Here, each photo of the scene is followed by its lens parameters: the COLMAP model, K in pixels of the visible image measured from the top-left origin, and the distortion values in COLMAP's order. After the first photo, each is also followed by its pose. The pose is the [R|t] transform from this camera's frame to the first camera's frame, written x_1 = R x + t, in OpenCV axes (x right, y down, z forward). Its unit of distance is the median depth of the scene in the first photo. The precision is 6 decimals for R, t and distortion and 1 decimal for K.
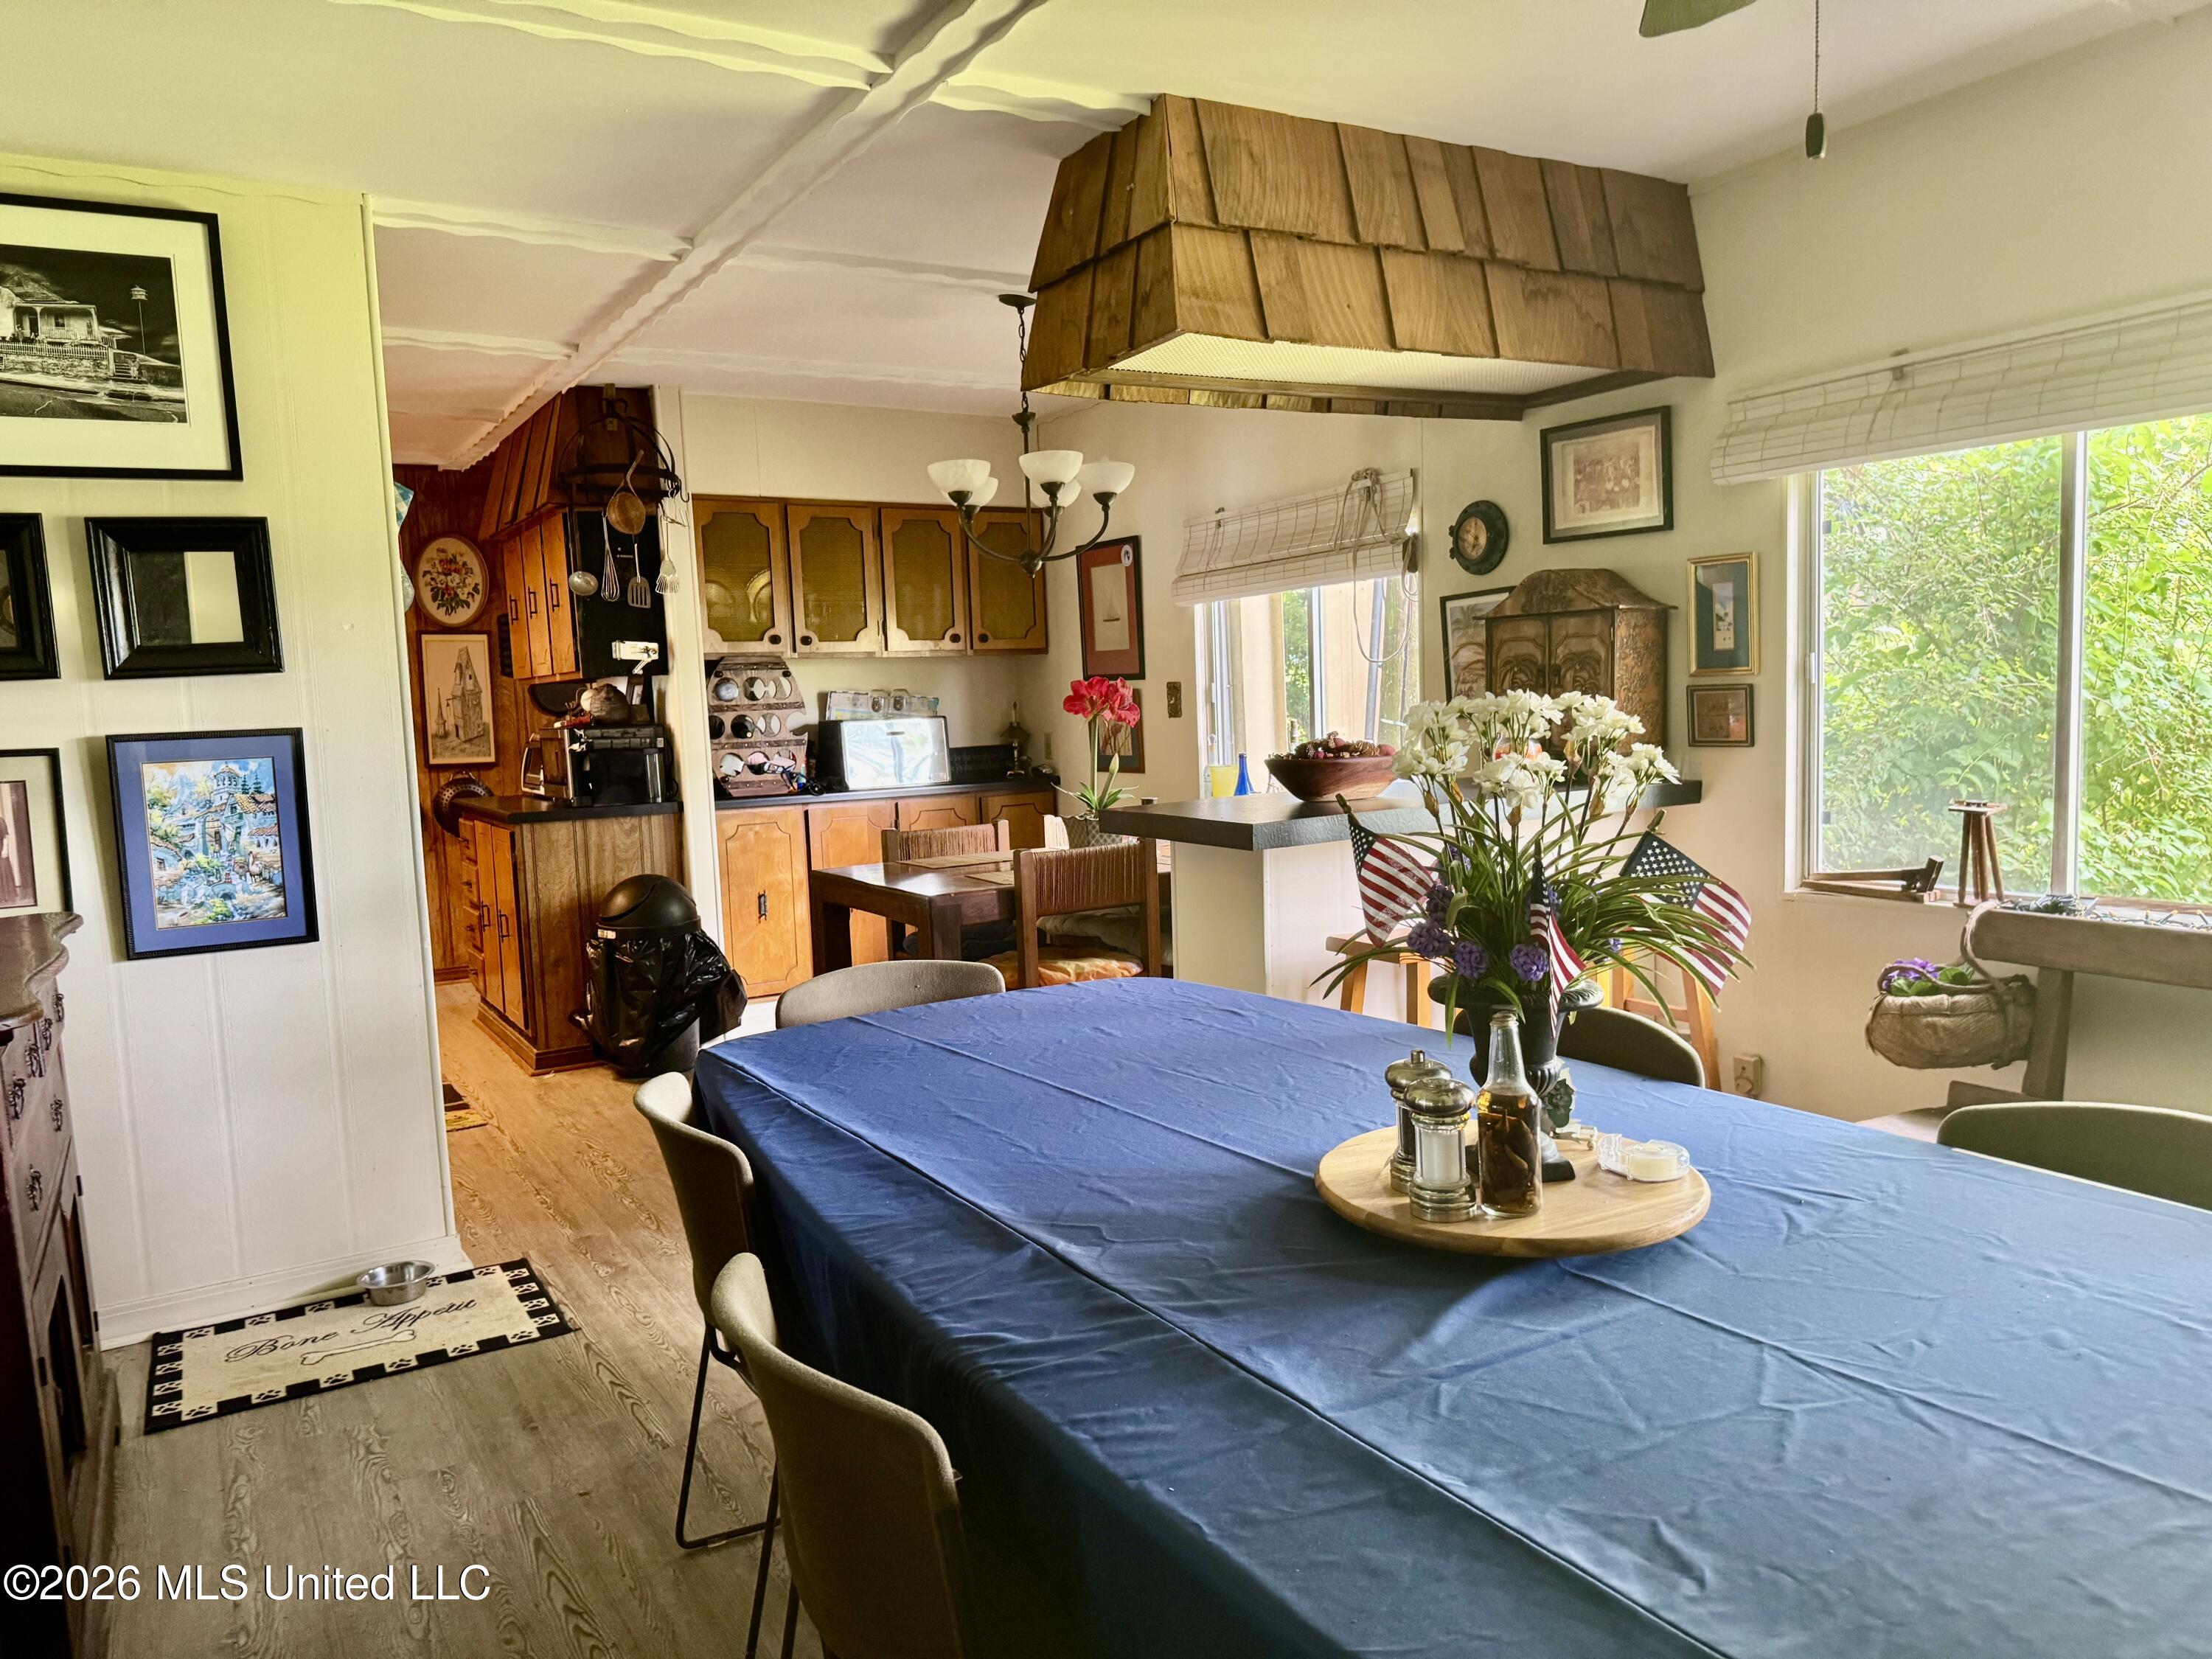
lens RADIAL K [[1535.8, 0, 1104.4], [0, 1535.8, 859.4], [0, 0, 1]] dist [0.086571, -0.097186]
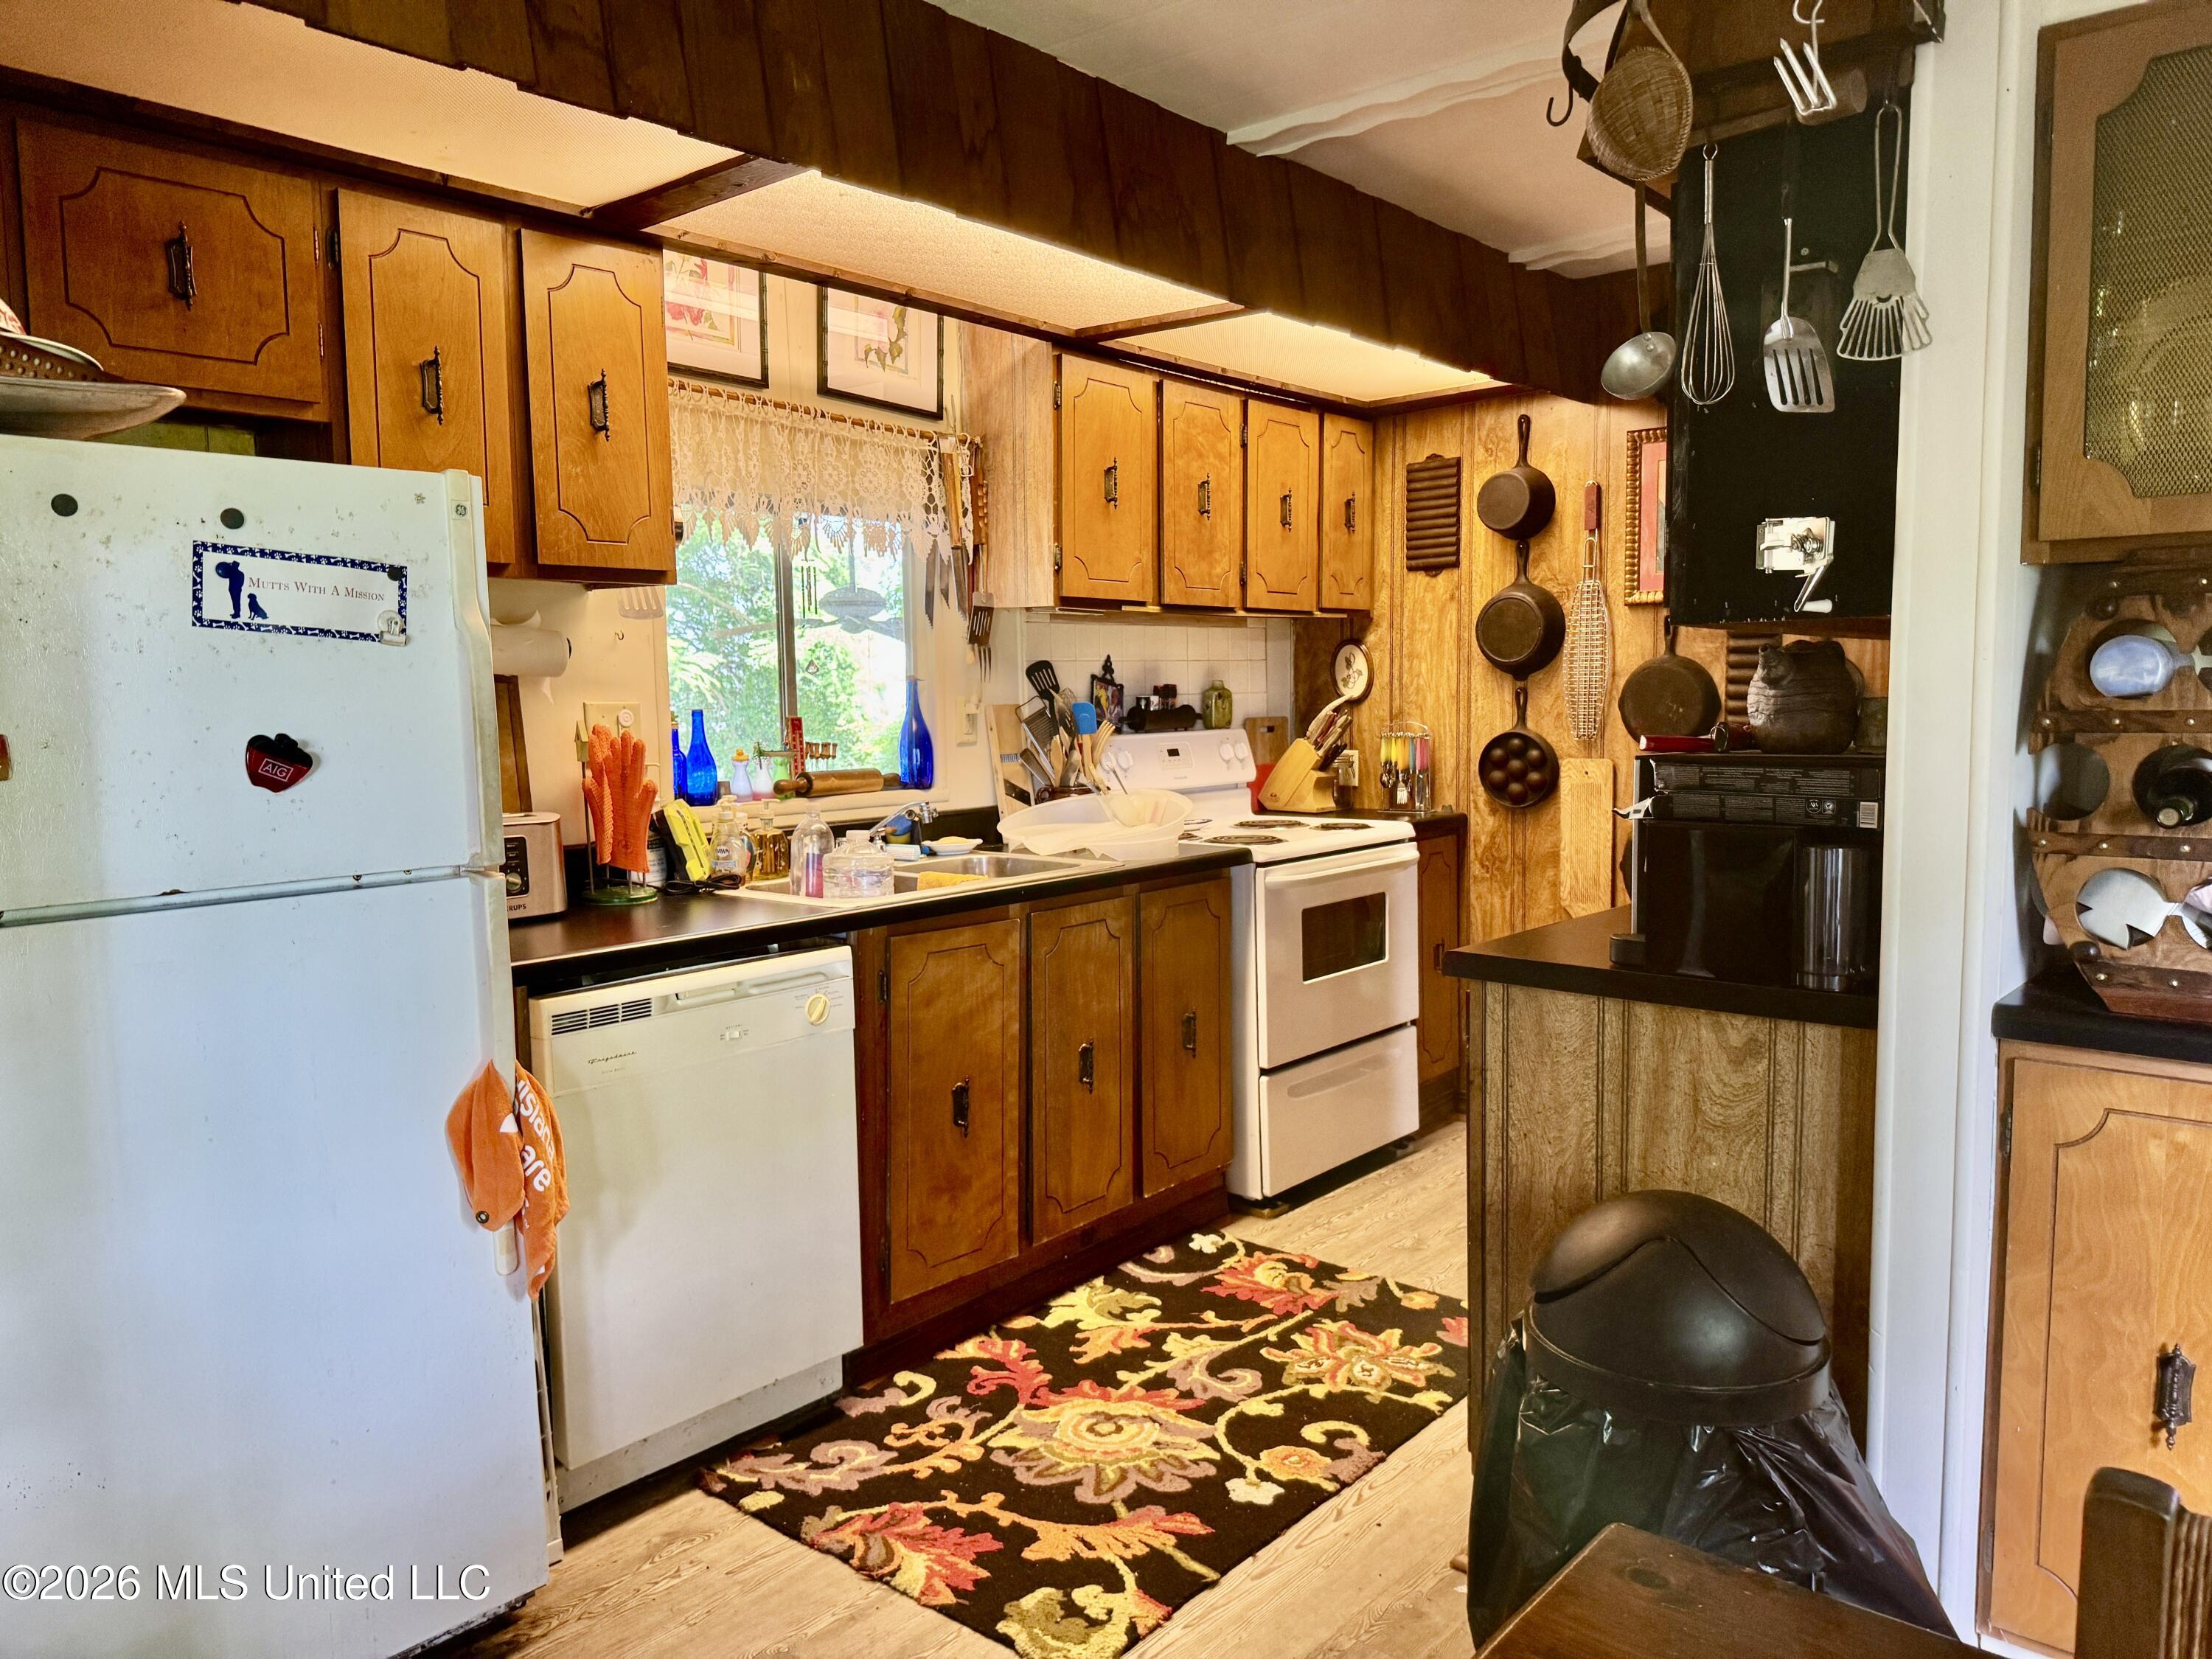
lens RADIAL K [[1550.8, 0, 1110.3], [0, 1550.8, 834.2], [0, 0, 1]] dist [0.078795, -0.100491]
pose [[0.304434, 0.121950, -0.944695, -0.014115], [-0.100232, 0.990366, 0.095545, -0.089203], [0.947245, 0.065601, 0.313725, 0.750167]]
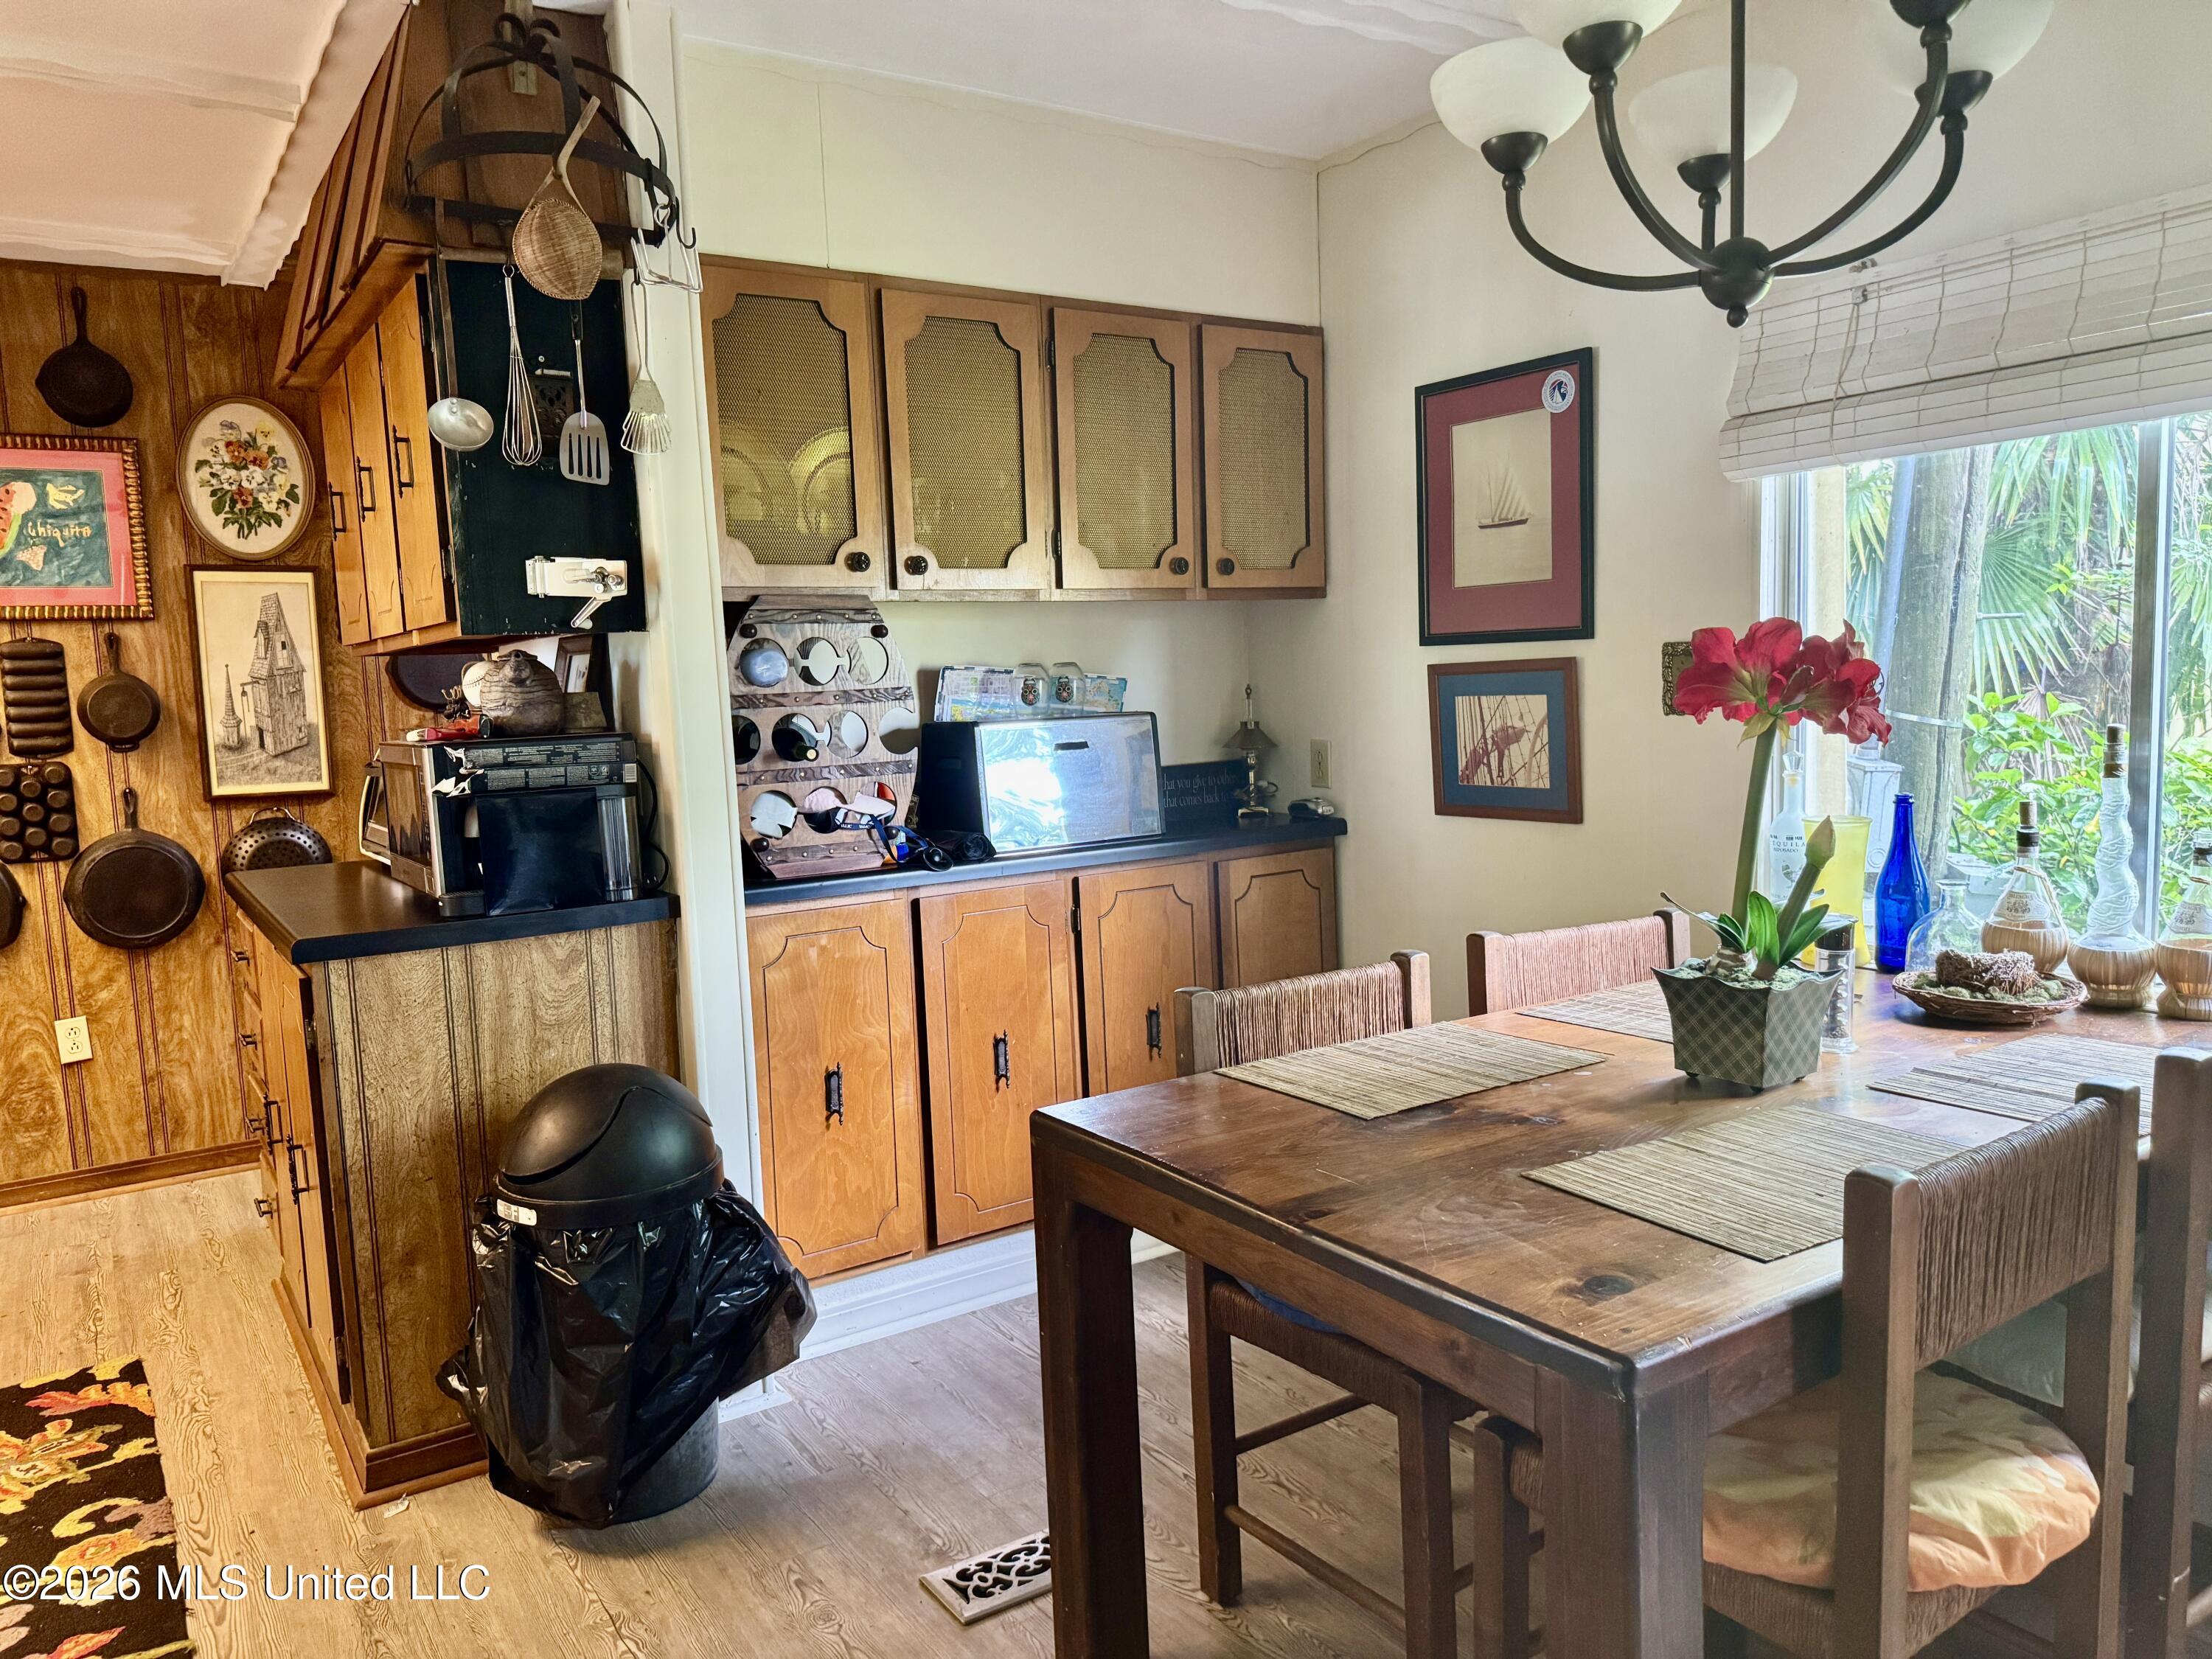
lens RADIAL K [[1550.7, 0, 1096.4], [0, 1550.7, 851.5], [0, 0, 1]] dist [0.081496, -0.138358]
pose [[0.999242, -0.006150, 0.038429, -0.165114], [0.005925, 0.999965, 0.005967, -0.054403], [-0.038464, -0.005735, 0.999244, 0.522847]]
